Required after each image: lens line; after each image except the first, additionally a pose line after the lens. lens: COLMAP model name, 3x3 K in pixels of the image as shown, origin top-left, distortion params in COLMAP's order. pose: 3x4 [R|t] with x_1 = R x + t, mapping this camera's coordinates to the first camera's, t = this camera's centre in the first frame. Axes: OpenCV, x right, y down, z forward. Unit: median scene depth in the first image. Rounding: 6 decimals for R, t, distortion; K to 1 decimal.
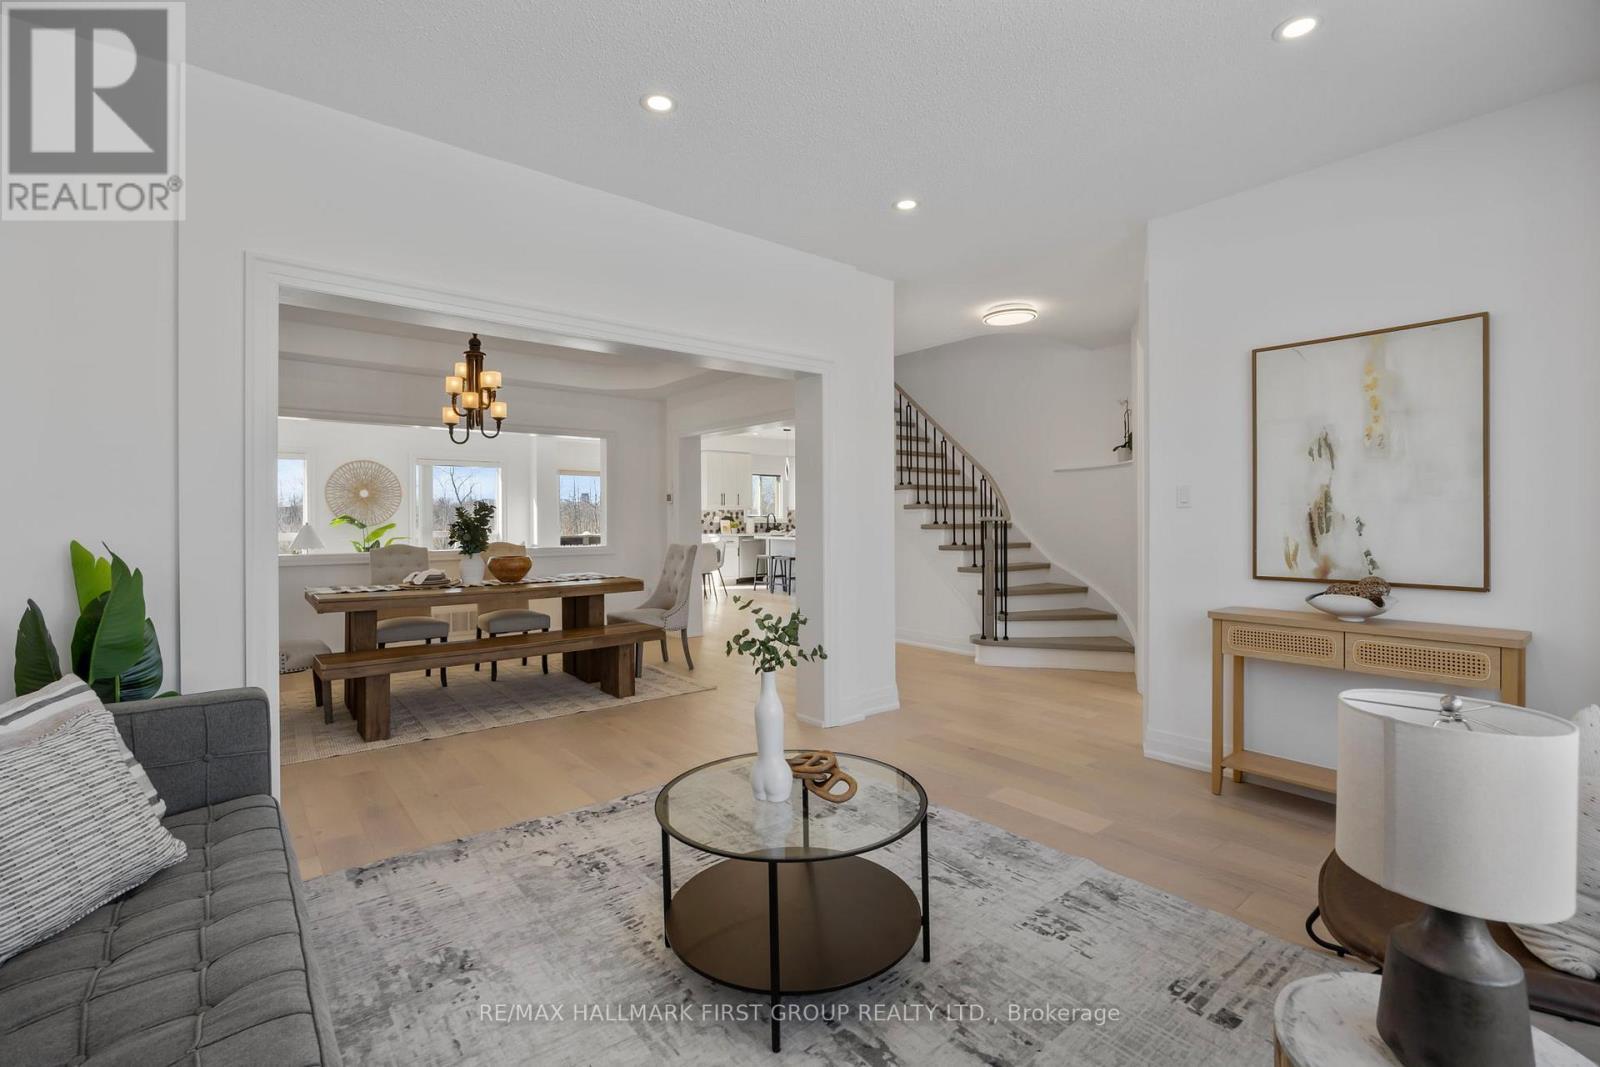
lens RADIAL K [[716.5, 0, 809.0], [0, 716.5, 515.1], [0, 0, 1]] dist [-0.013514, 0.000492]
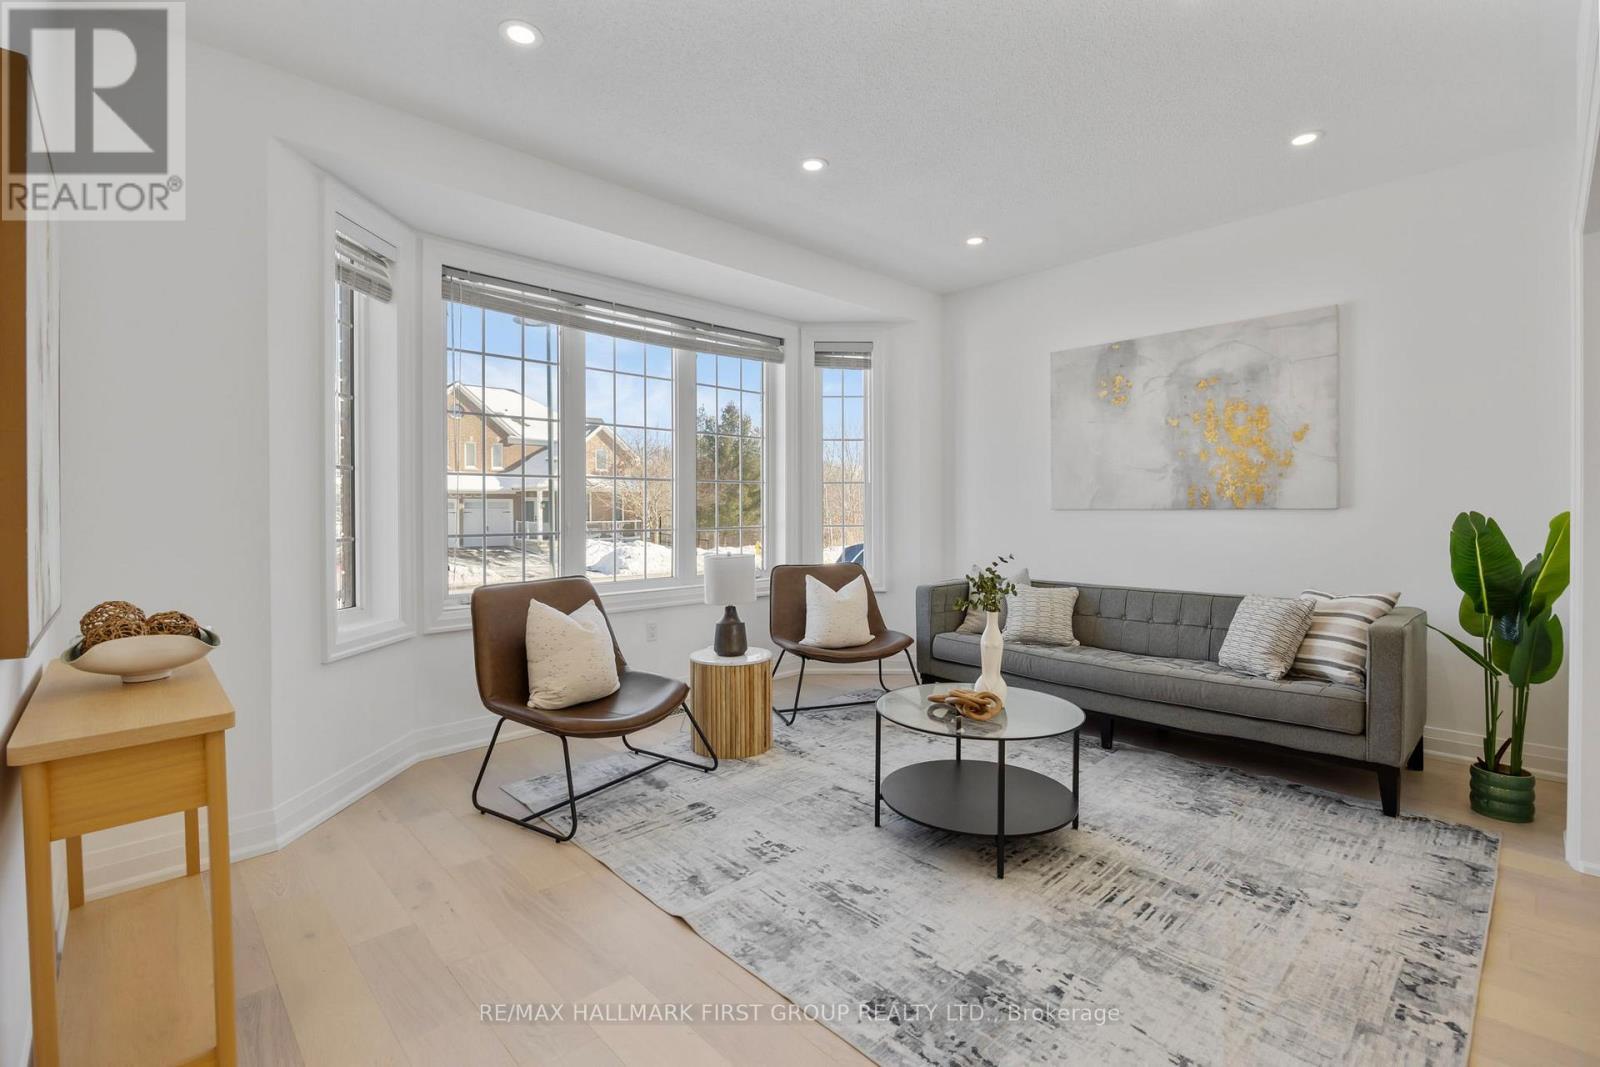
lens RADIAL K [[716.5, 0, 809.0], [0, 716.5, 515.1], [0, 0, 1]] dist [-0.013514, 0.000492]
pose [[-0.997431, 0.010008, -0.070934, 0.298017], [0.009706, 0.999942, 0.004604, 0.021807], [0.070976, 0.003904, -0.997470, 1.812294]]
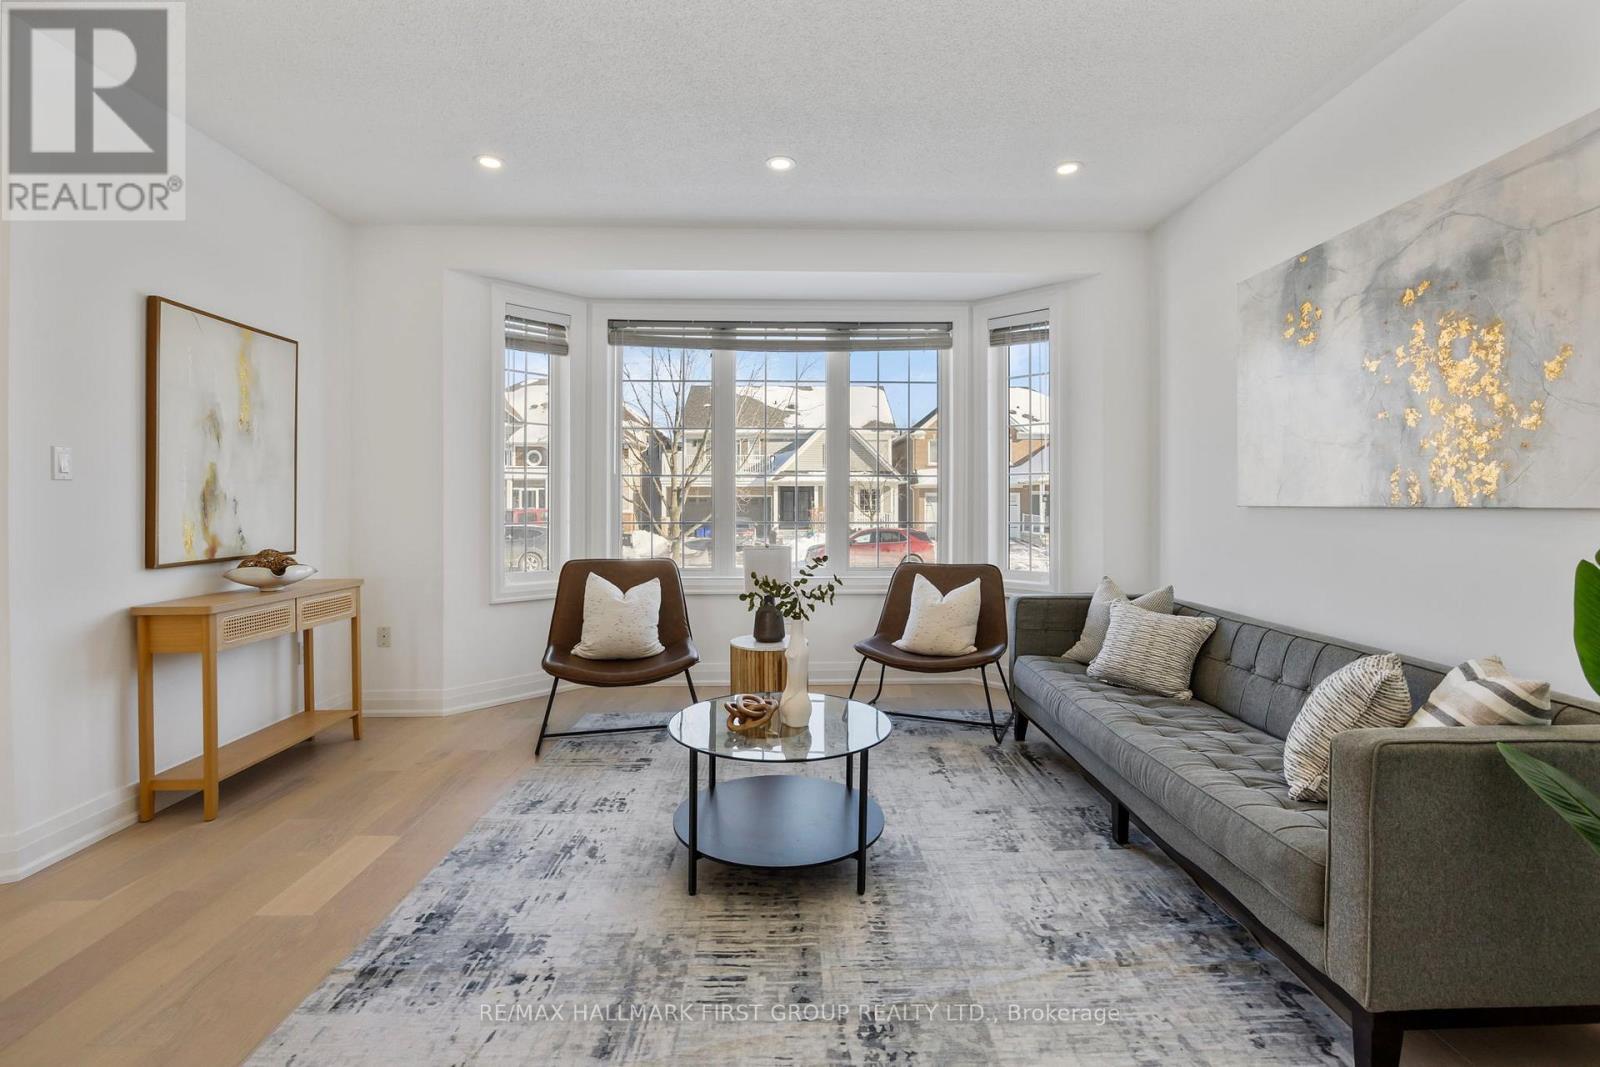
lens RADIAL K [[717.9, 0, 802.6], [0, 717.9, 503.1], [0, 0, 1]] dist [-0.012443, -0.000244]
pose [[-0.782534, 0.005164, 0.622586, -0.639853], [0.001002, 0.999975, -0.007034, 0.024288], [-0.622607, -0.004881, -0.782520, 1.522799]]
